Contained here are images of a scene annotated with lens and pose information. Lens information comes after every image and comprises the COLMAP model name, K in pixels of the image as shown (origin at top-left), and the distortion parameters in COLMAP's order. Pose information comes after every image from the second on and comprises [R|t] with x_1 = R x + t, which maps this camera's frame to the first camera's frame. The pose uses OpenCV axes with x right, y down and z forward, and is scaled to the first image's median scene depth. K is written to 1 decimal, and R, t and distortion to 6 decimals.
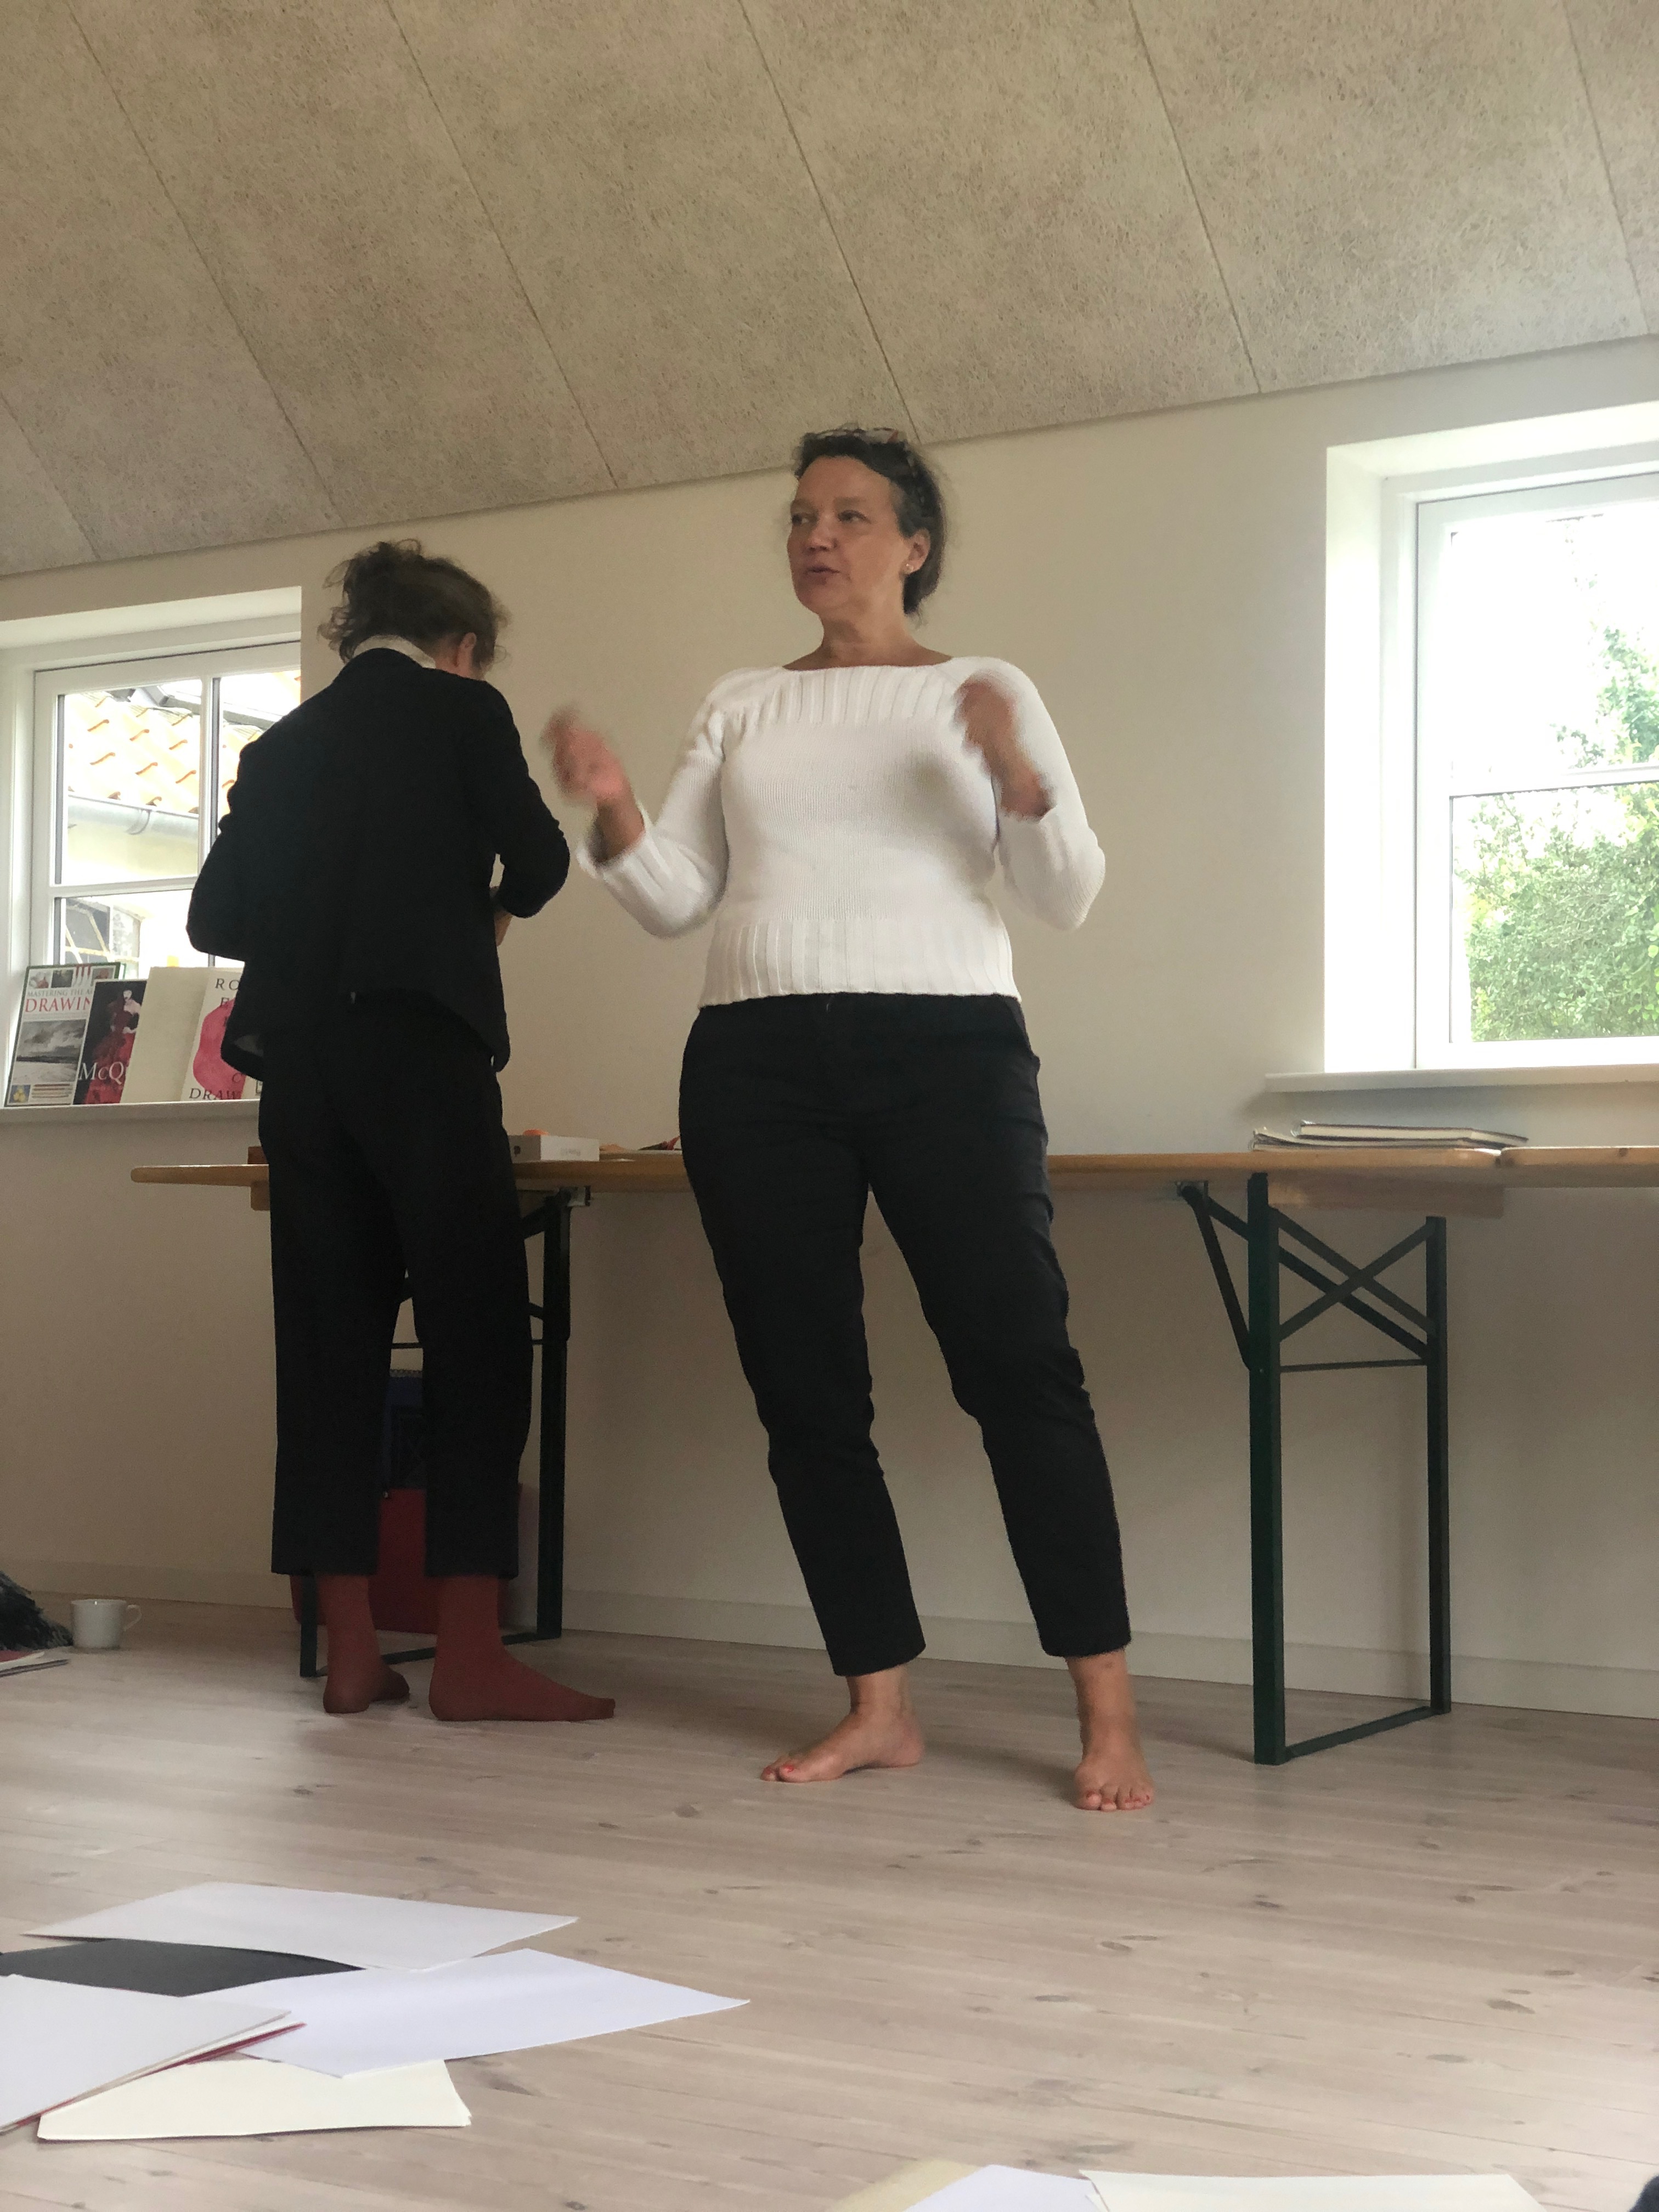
lens RADIAL K [[3291.5, 0, 829.5], [0, 3291.5, 1106.0], [0, 0, 1]] dist [0.260456, -1.000924]
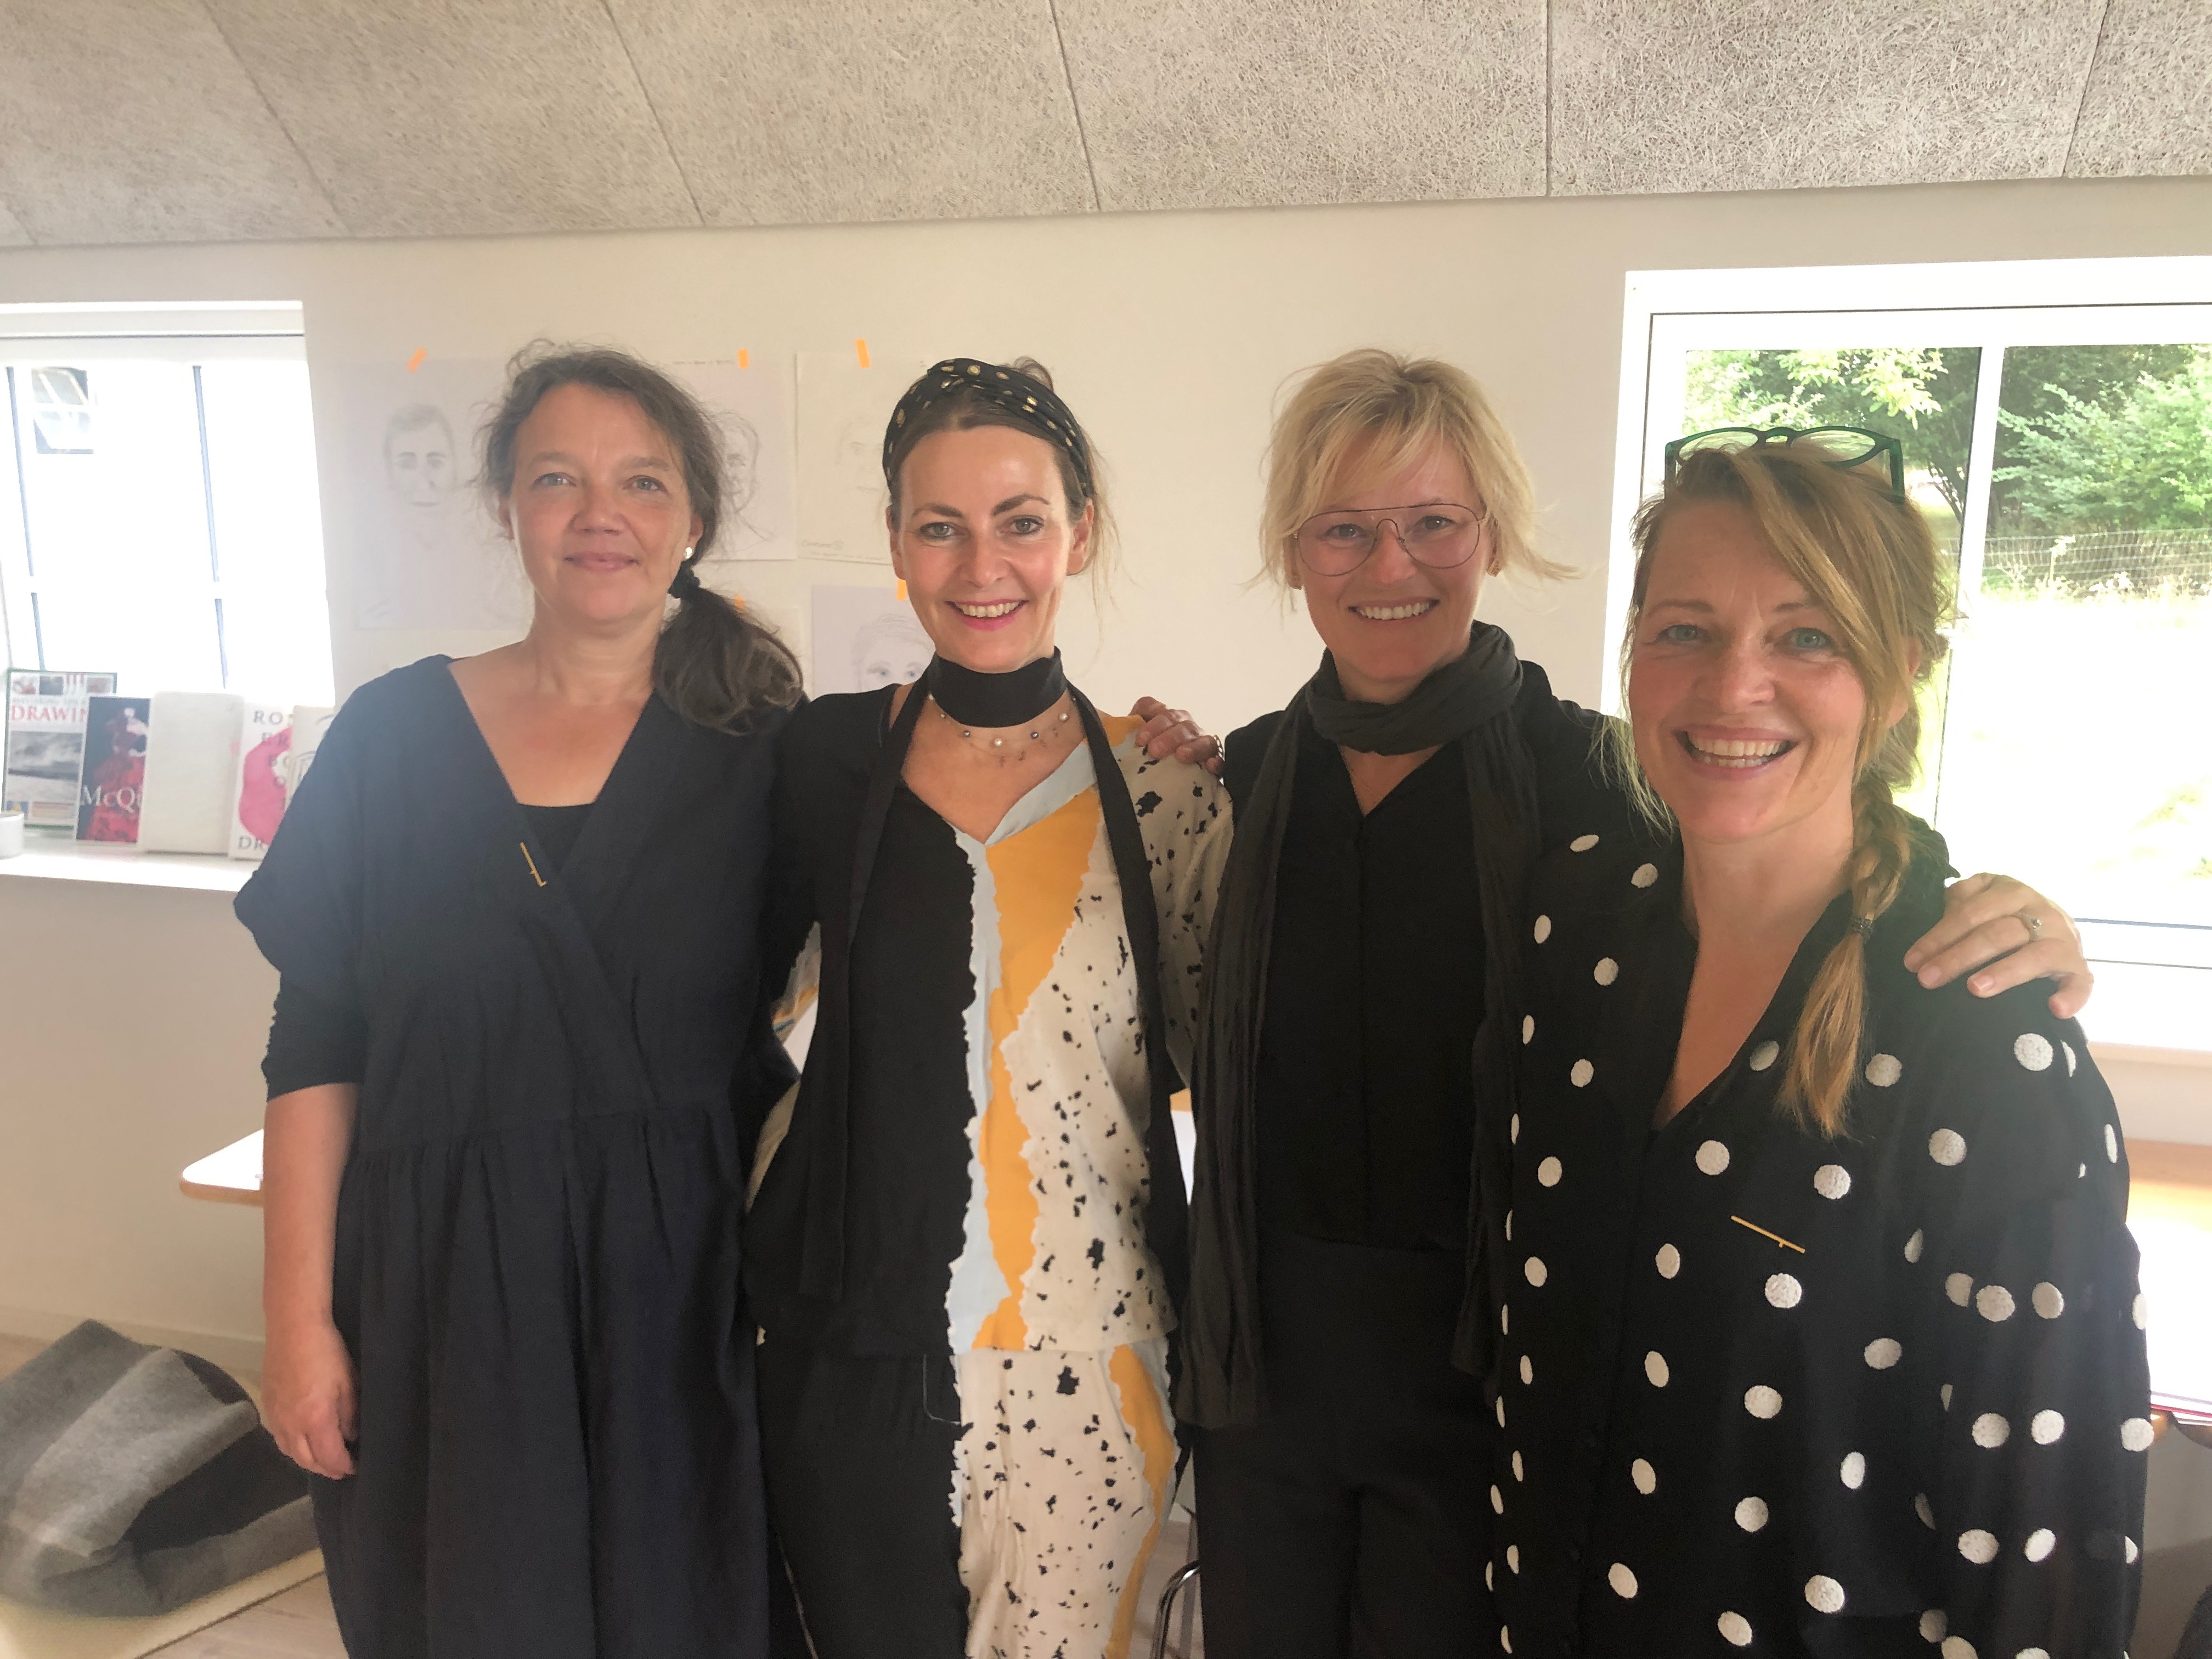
lens RADIAL K [[1835.9, 0, 1106.0], [0, 1835.9, 829.5], [0, 0, 1]] dist [0.003244, 0.007622]
pose [[0.961004, -0.059477, 0.270063, -0.106060], [-0.009925, 0.968549, 0.248626, -0.161238], [-0.276356, -0.241611, 0.930189, 0.519500]]
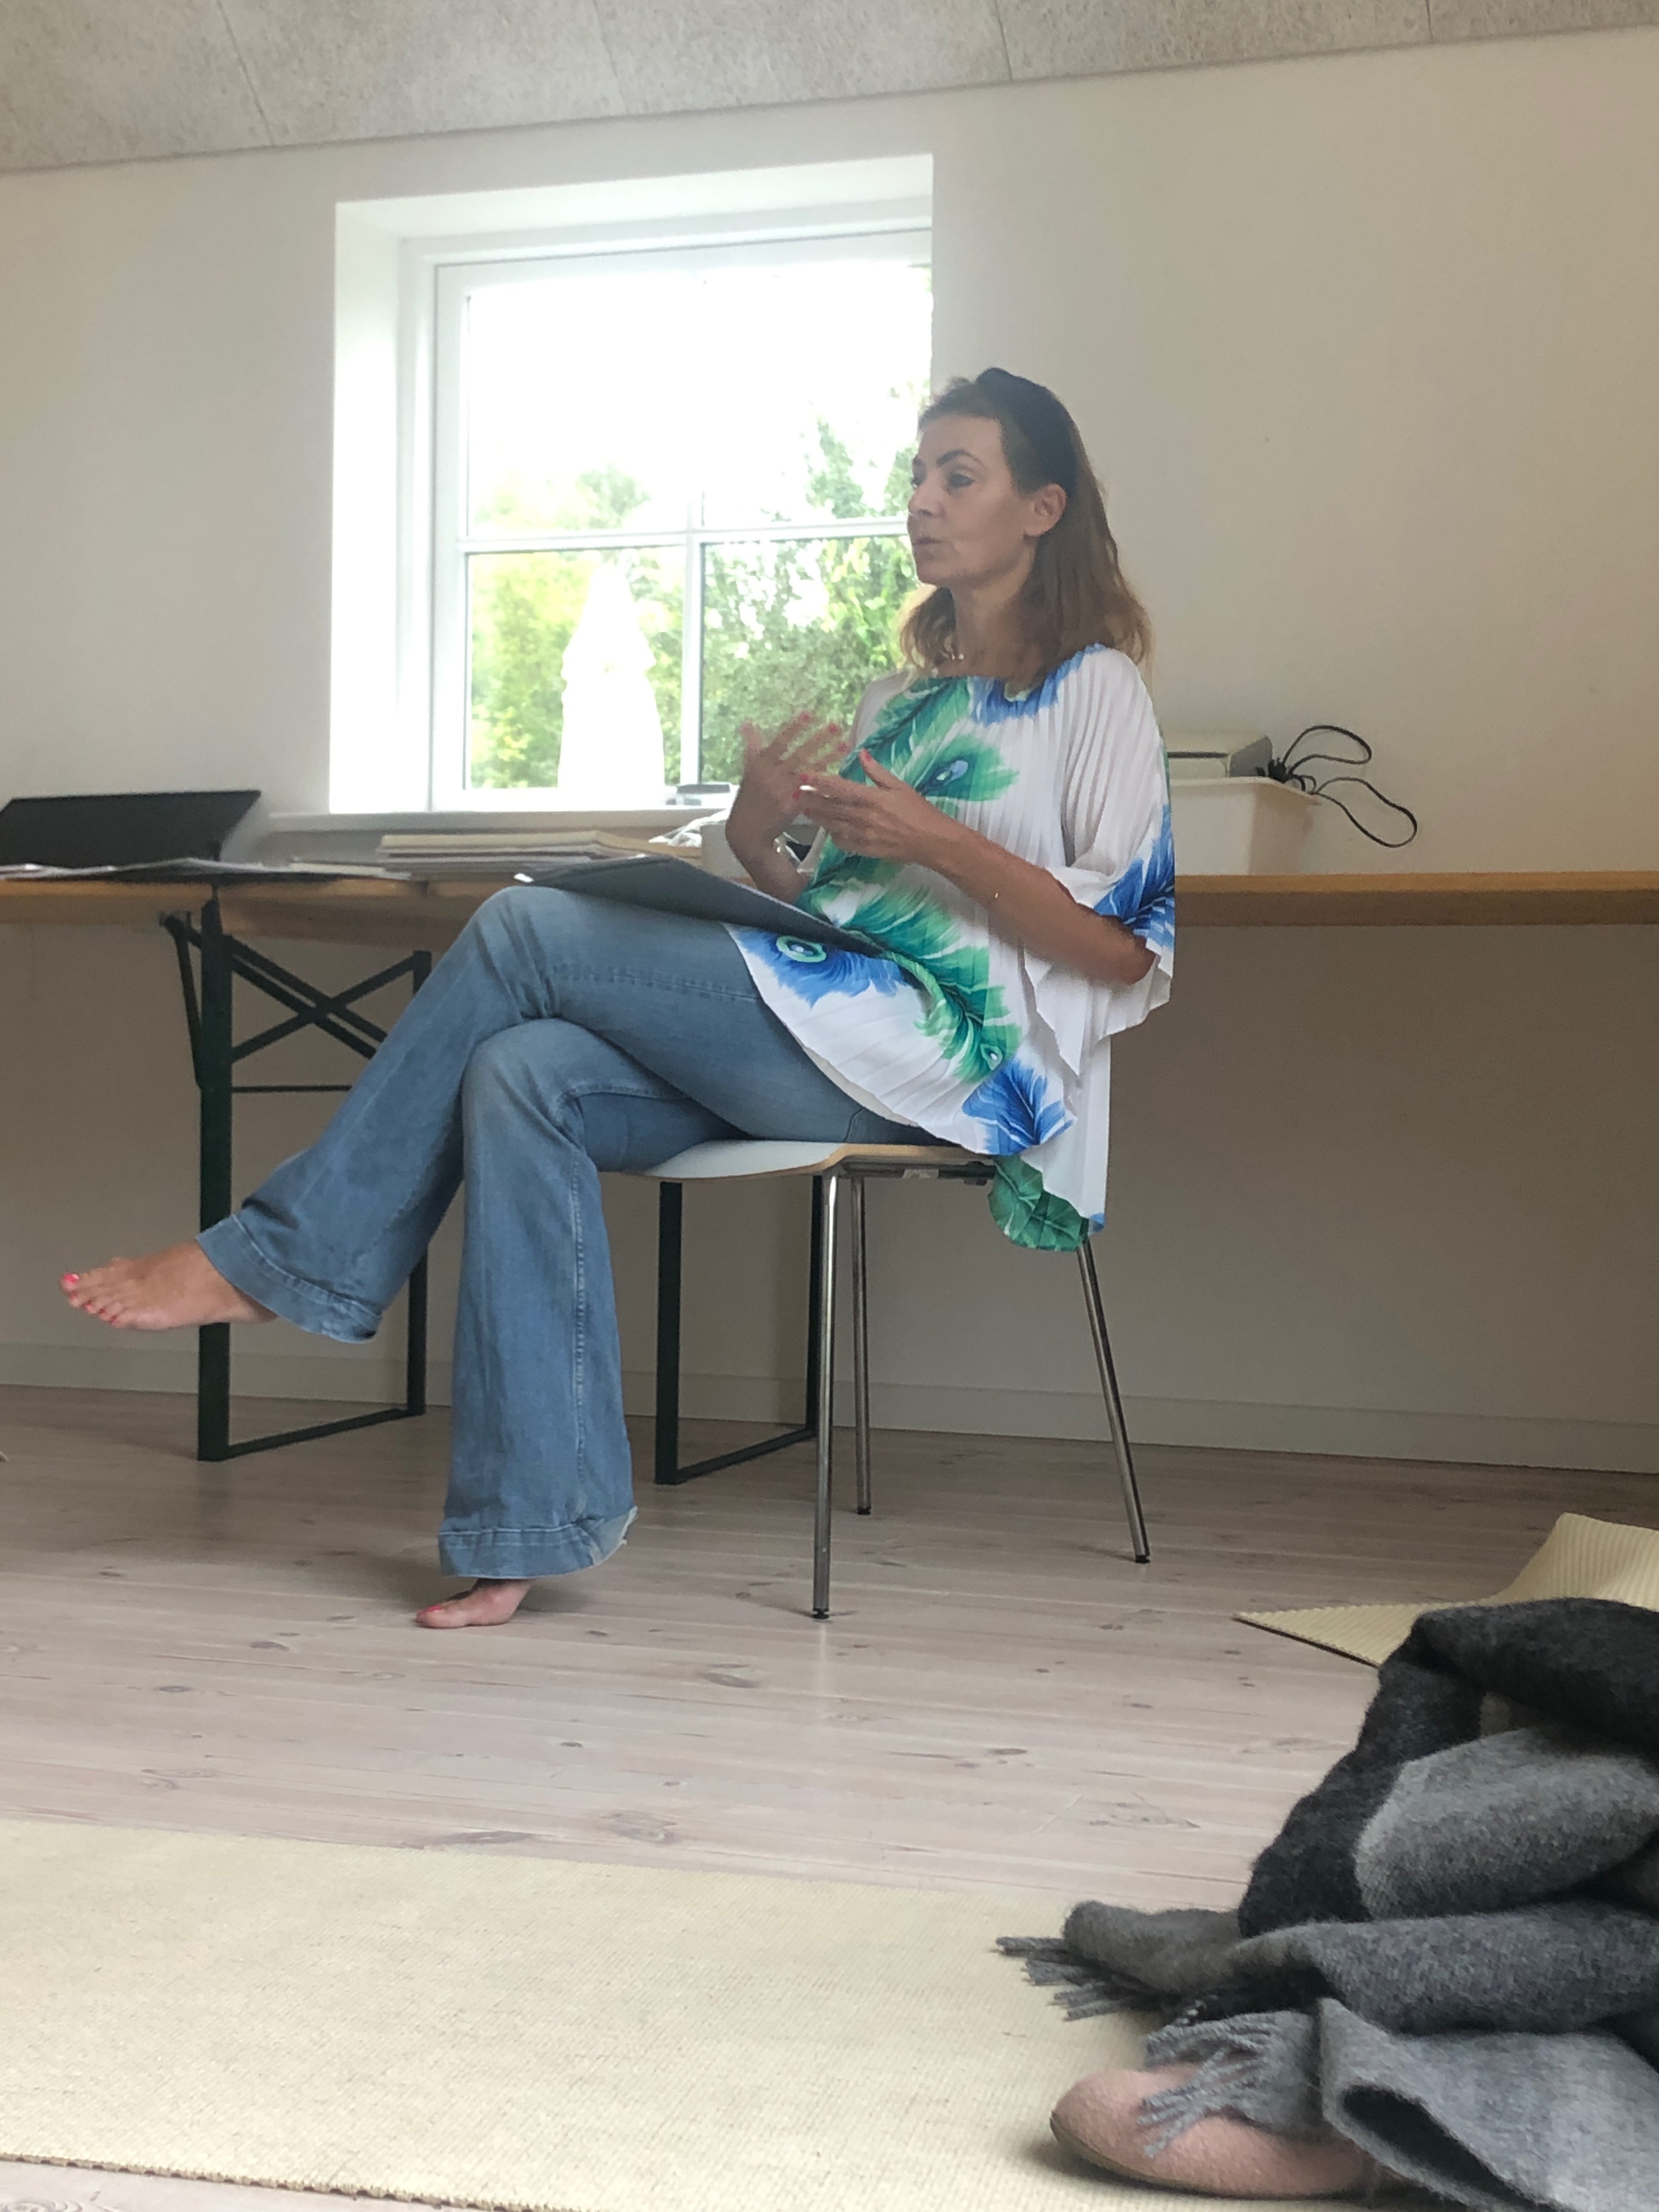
lens RADIAL K [[3266.2, 0, 829.5], [0, 3266.2, 1106.0], [0, 0, 1]] dist [0.069175, -0.215906]
pose [[0.977384, 0.004466, 0.211424, 0.078504], [-0.018724, 0.997678, 0.065485, 0.010358], [-0.210641, -0.067962, 0.975198, -0.037005]]
